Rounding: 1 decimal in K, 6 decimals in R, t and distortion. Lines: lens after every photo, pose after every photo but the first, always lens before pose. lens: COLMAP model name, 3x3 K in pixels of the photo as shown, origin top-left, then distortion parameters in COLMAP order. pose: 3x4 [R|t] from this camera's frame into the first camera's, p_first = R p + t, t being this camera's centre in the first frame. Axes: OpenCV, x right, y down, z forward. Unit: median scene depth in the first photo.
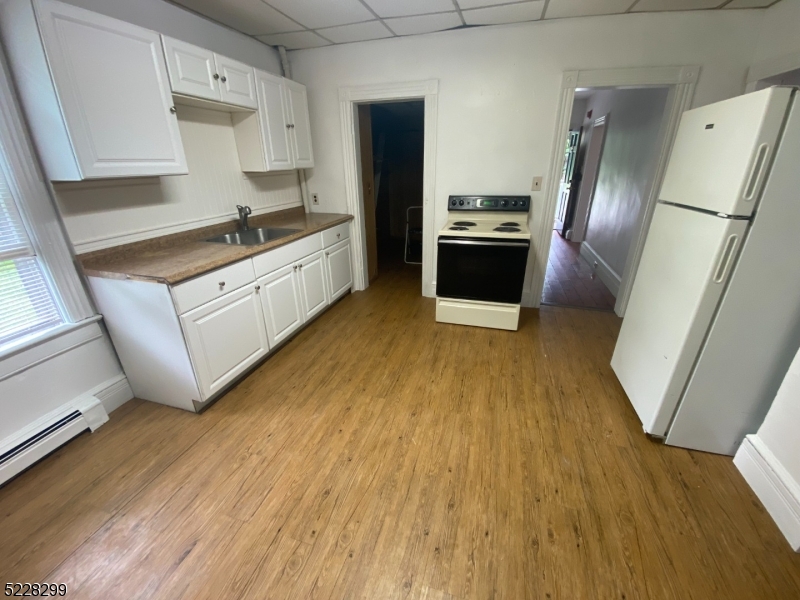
lens RADIAL K [[327.7, 0, 401.7], [0, 327.7, 298.3], [0, 0, 1]] dist [0.025967, -0.021257]
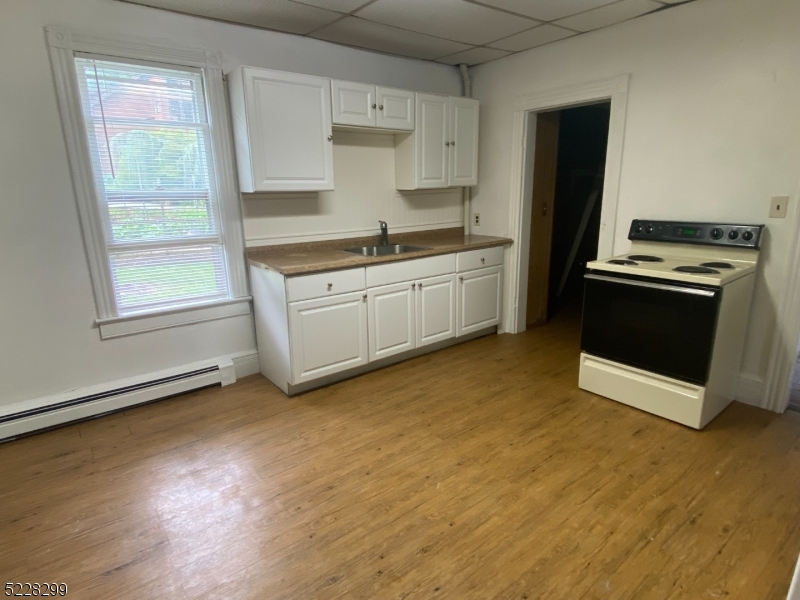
lens RADIAL K [[452.6, 0, 399.4], [0, 452.6, 296.1], [0, 0, 1]] dist [0.083365, -0.079398]
pose [[0.813837, 0.134595, -0.565291, 0.470163], [-0.215078, 0.973489, -0.077855, 0.056313], [0.539826, 0.184943, 0.821209, -0.108515]]
